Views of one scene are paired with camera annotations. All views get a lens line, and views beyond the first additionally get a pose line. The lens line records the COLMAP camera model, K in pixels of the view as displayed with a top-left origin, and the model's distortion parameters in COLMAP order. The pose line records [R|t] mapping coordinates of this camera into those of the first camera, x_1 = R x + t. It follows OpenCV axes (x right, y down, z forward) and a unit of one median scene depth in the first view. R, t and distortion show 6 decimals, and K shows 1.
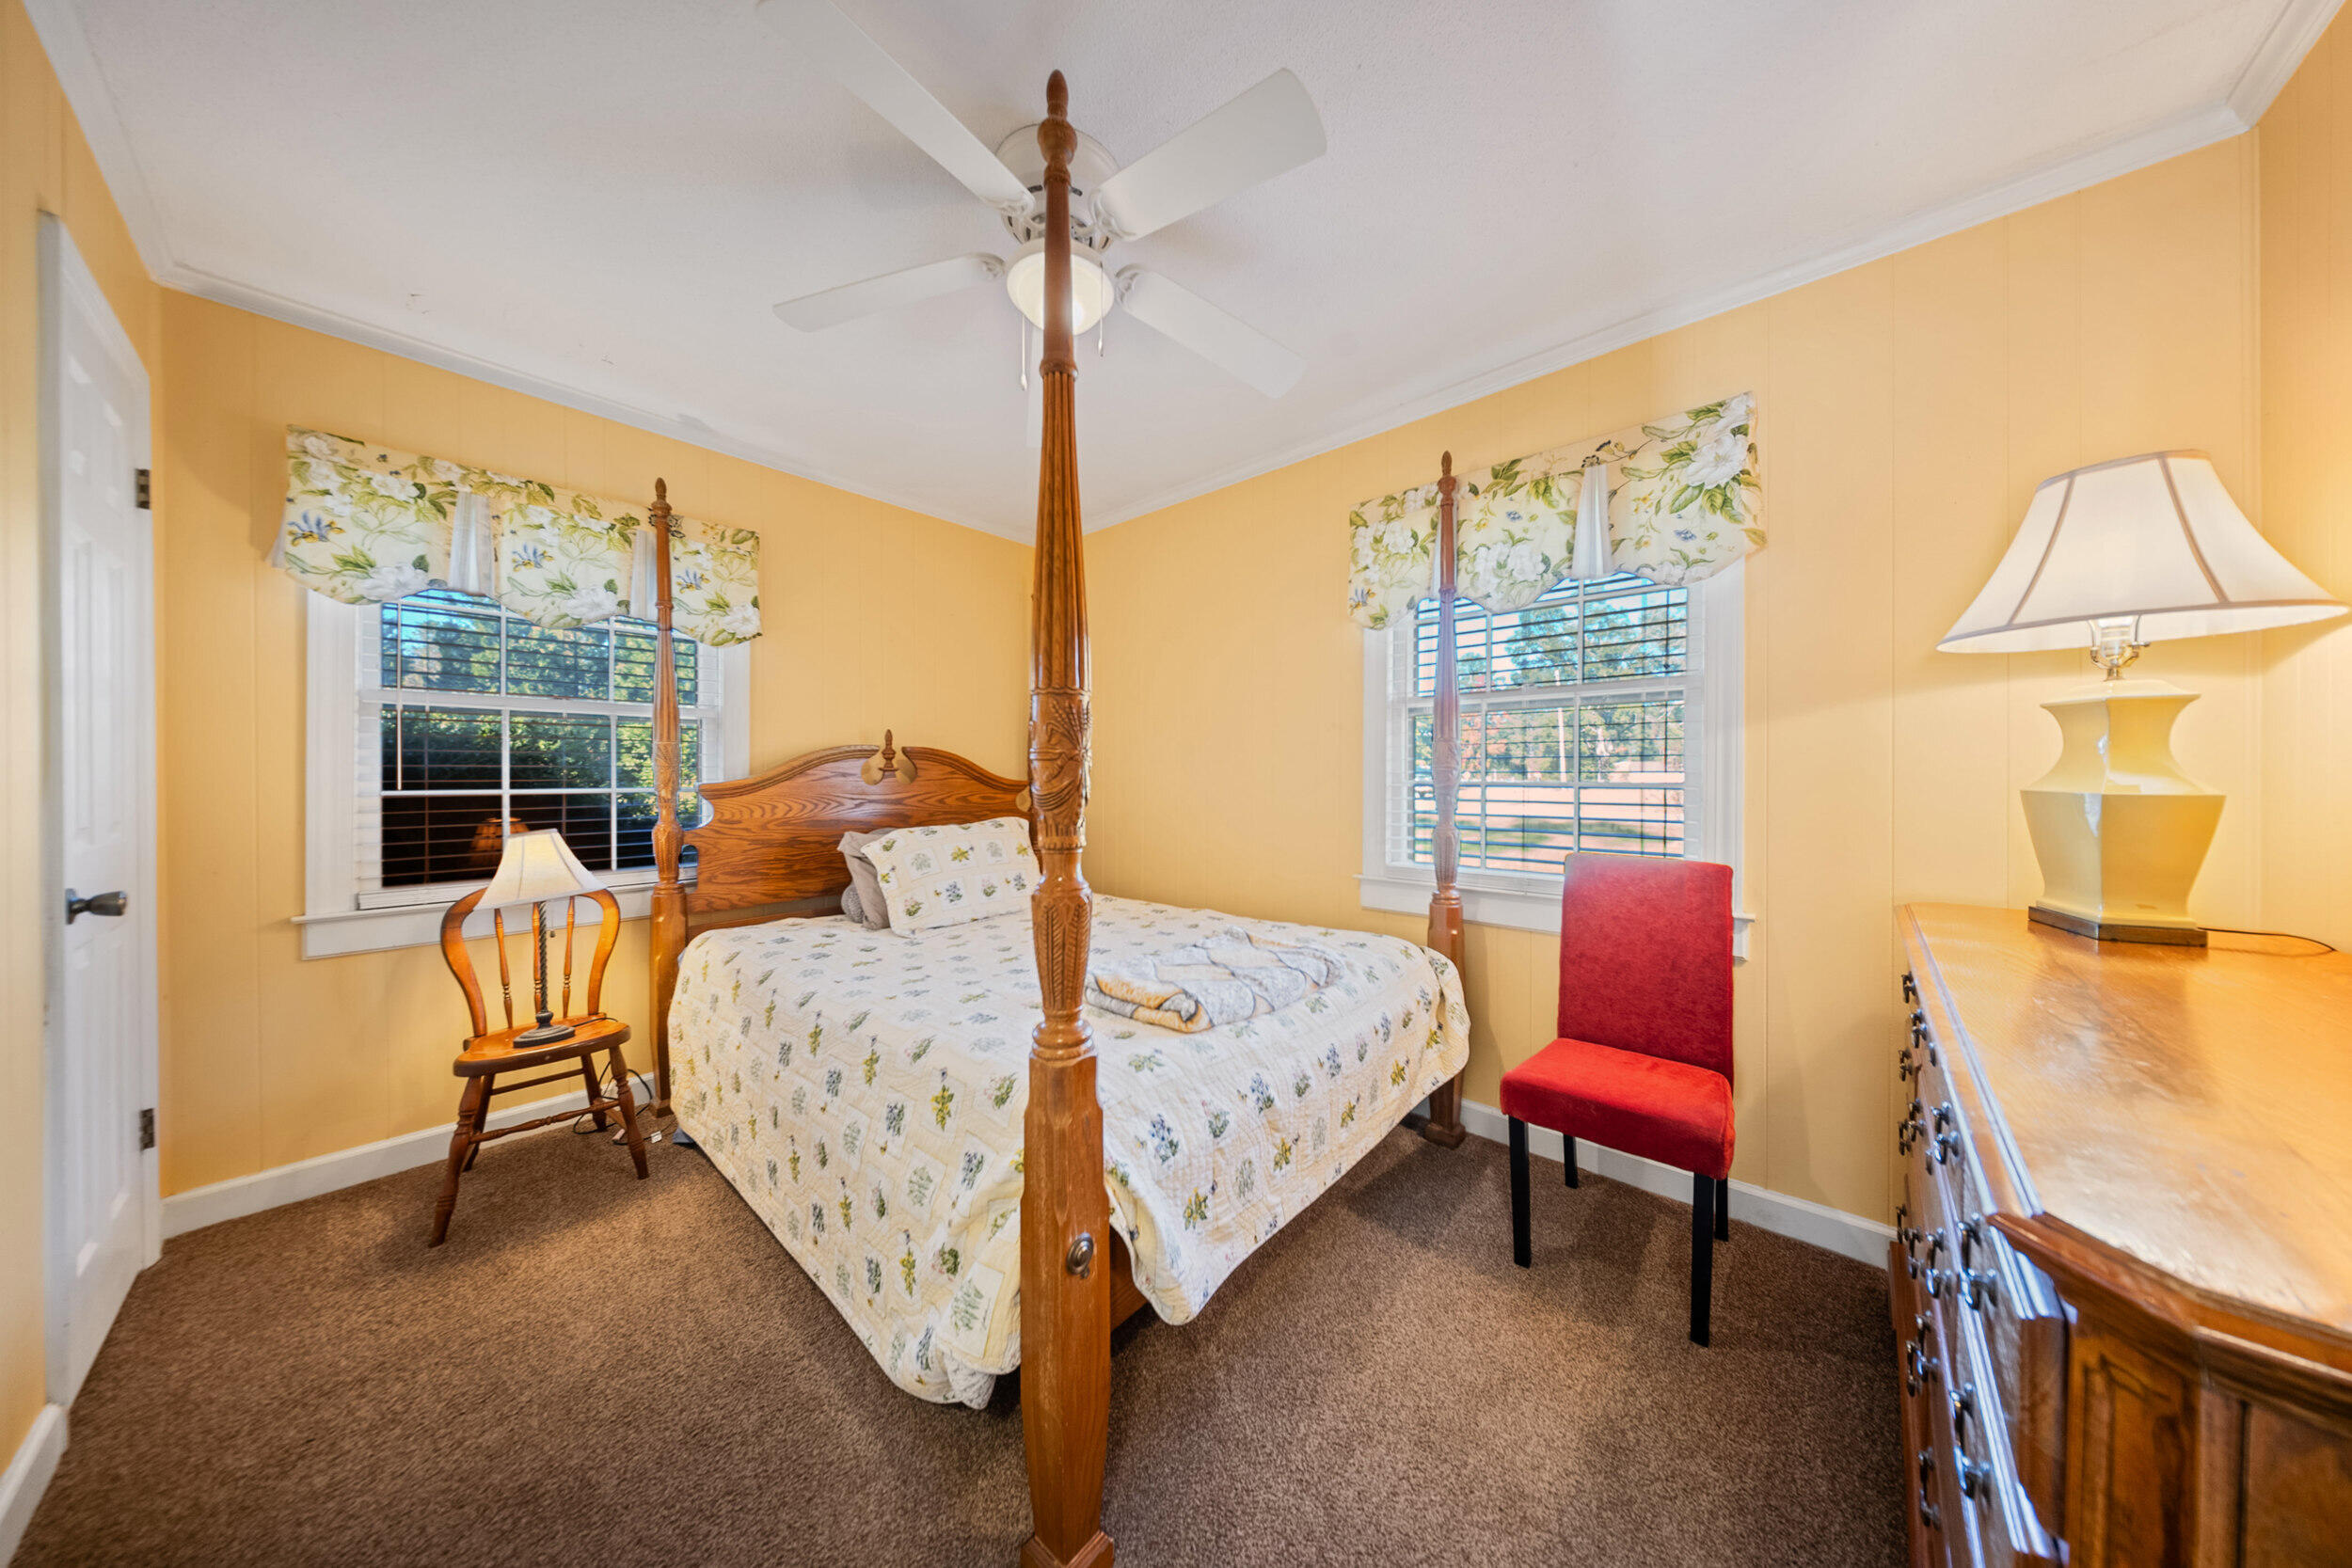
lens RADIAL K [[712.2, 0, 1166.0], [0, 712.2, 771.7], [0, 0, 1]] dist [-0.000979, -0.000053]
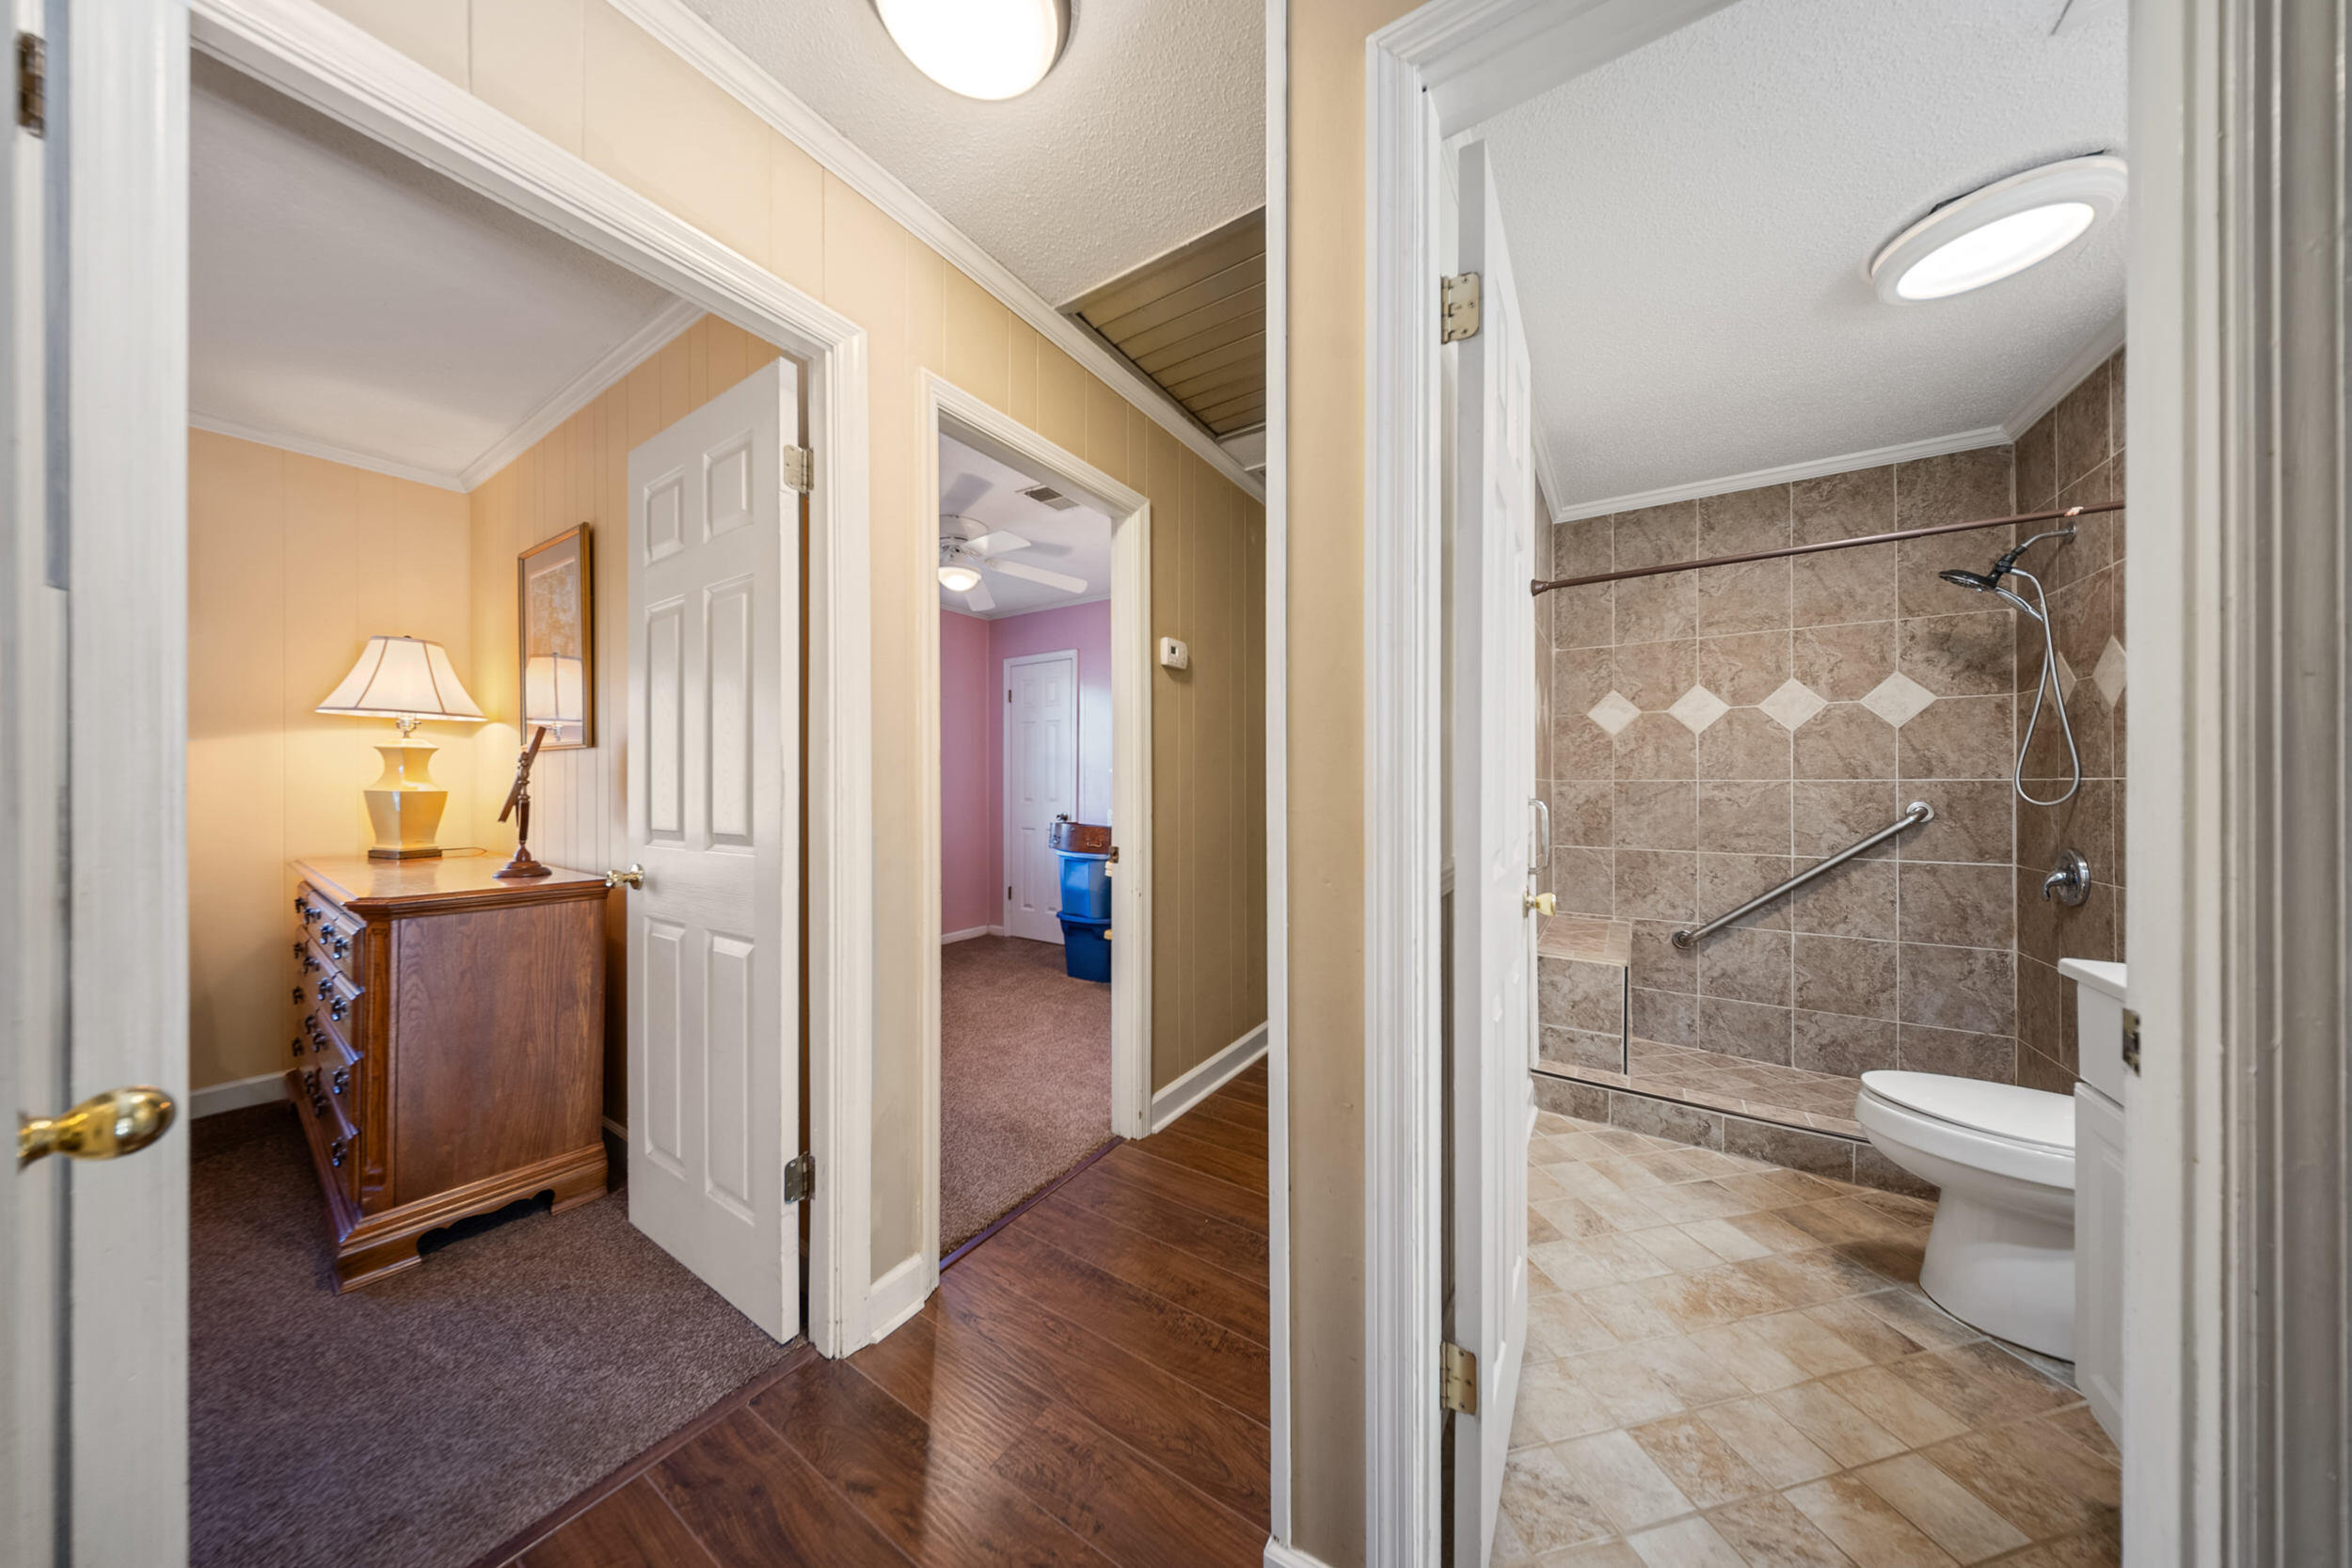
lens RADIAL K [[712.2, 0, 1167.7], [0, 712.2, 781.0], [0, 0, 1]] dist [-0.000979, -0.000053]
pose [[-0.162632, 0.002612, 0.986683, -1.161909], [0.004504, 0.999988, -0.001905, 0.014605], [-0.986676, 0.004134, -0.162642, -0.920480]]
